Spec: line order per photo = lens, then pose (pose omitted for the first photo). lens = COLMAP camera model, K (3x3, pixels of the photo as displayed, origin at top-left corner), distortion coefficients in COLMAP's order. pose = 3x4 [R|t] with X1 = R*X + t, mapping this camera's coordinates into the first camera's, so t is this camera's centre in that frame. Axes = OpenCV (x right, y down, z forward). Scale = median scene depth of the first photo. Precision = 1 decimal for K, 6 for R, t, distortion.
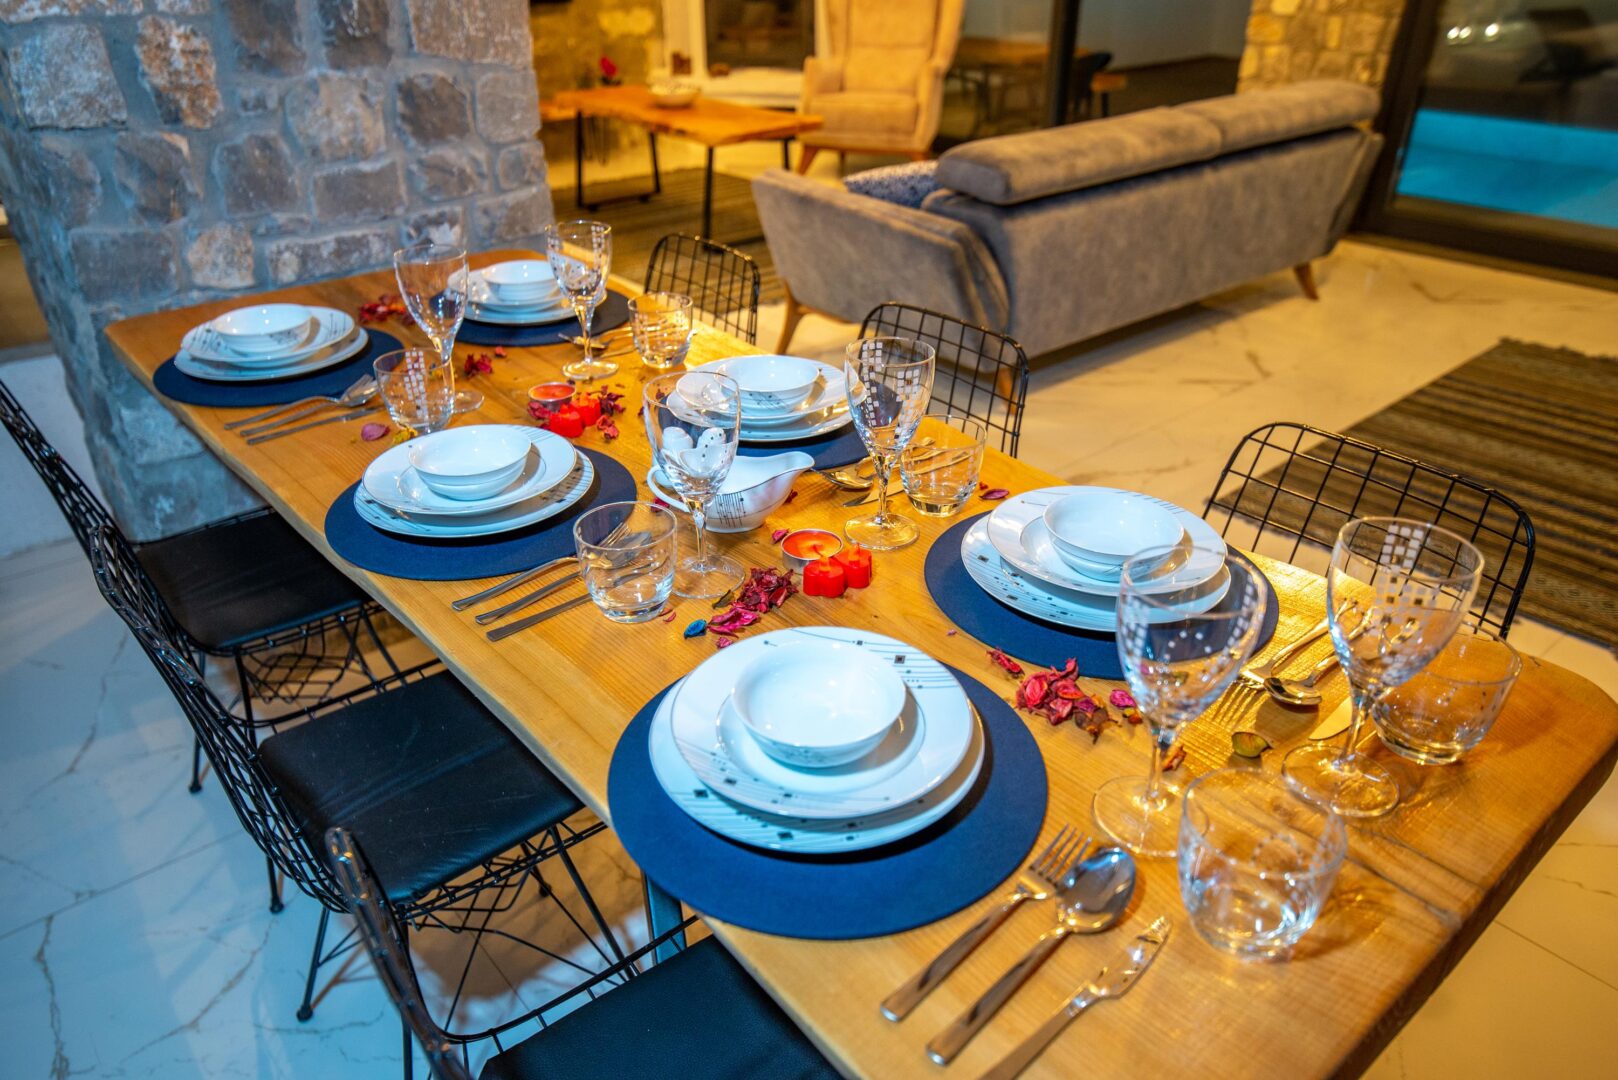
lens RADIAL K [[1104.5, 0, 809.0], [0, 1104.5, 540.0], [0, 0, 1]] dist [0.001409, -0.000085]
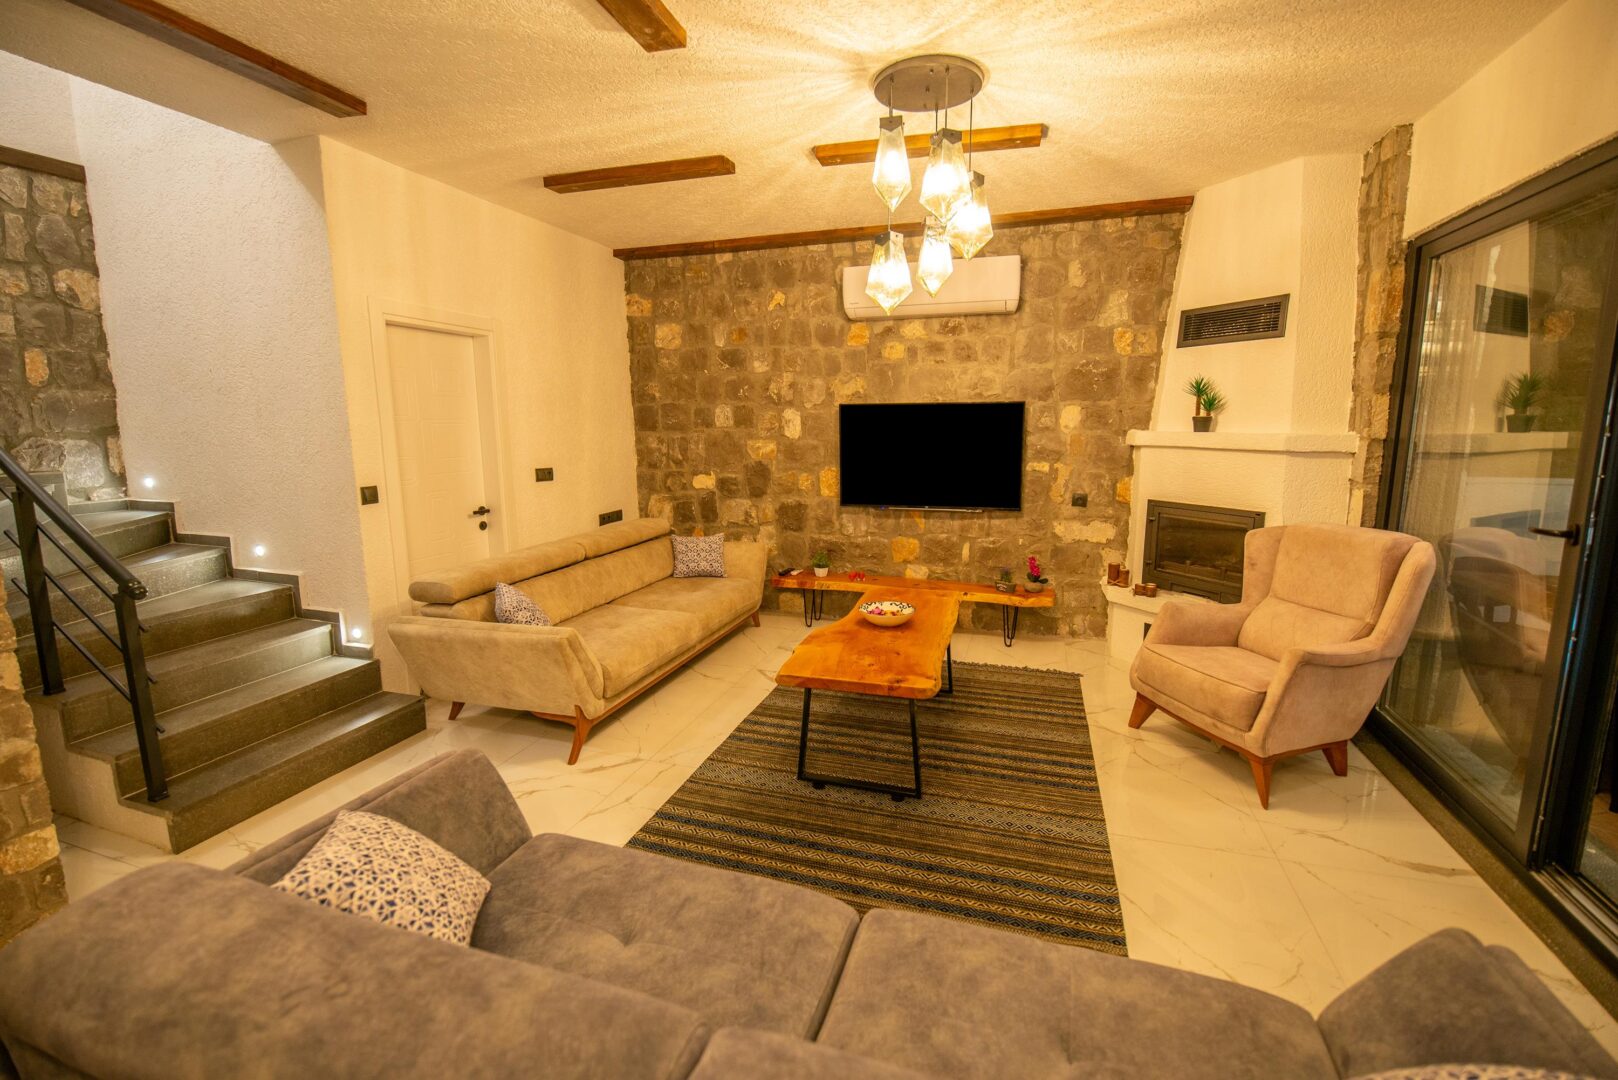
lens RADIAL K [[701.7, 0, 806.2], [0, 701.7, 539.3], [0, 0, 1]] dist [-0.003310, -0.010117]
pose [[0.525516, 0.147737, -0.837858, 0.279077], [-0.422149, 0.900304, -0.106029, -0.285635], [0.738663, 0.409421, 0.535492, 0.453813]]
